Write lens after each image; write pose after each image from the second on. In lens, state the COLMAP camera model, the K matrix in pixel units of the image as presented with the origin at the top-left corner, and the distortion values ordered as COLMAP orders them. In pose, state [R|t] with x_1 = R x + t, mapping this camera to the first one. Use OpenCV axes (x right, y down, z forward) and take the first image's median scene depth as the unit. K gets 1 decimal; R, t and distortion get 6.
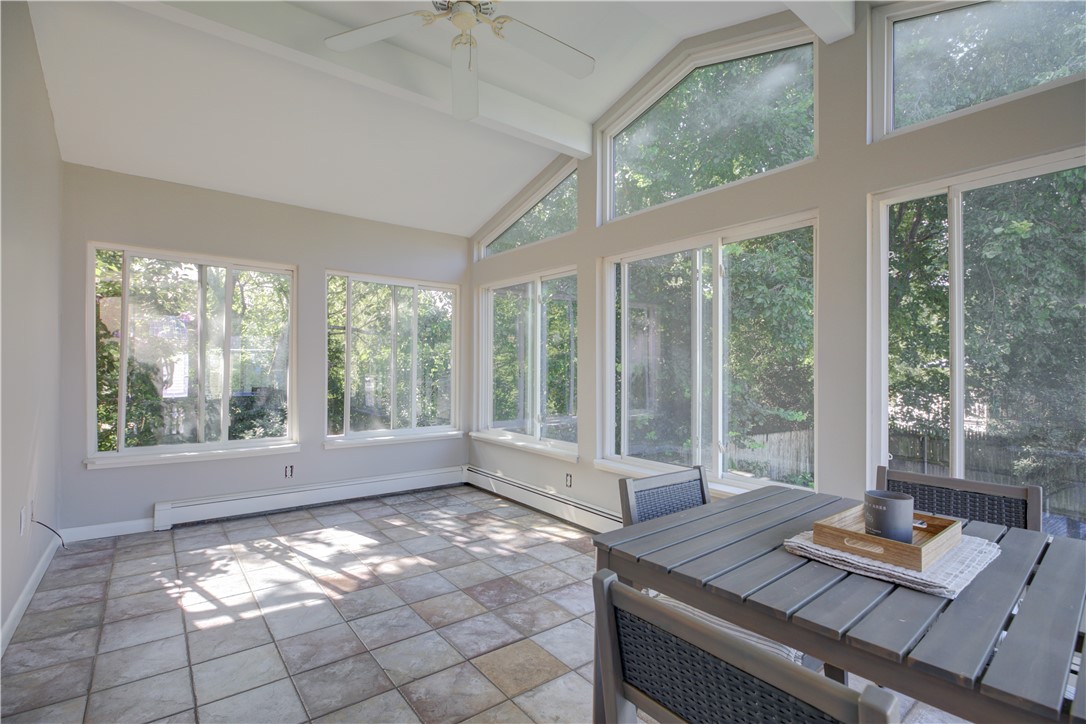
lens RADIAL K [[498.9, 0, 541.9], [0, 498.9, 363.4], [0, 0, 1]] dist [-0.003134, 0.000245]
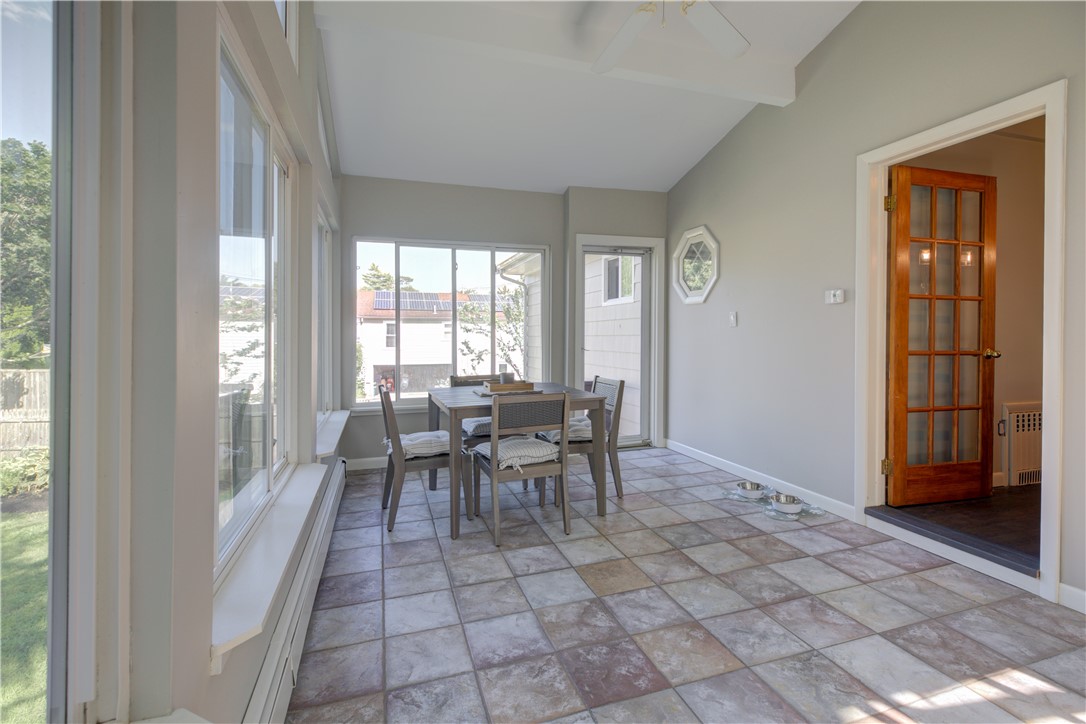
lens RADIAL K [[498.9, 0, 548.2], [0, 498.9, 335.0], [0, 0, 1]] dist [-0.003134, 0.000245]
pose [[-0.939839, -0.005876, 0.341568, -0.266878], [-0.005948, 0.999982, 0.000836, 0.023474], [-0.341567, -0.001247, -0.939857, 1.926507]]
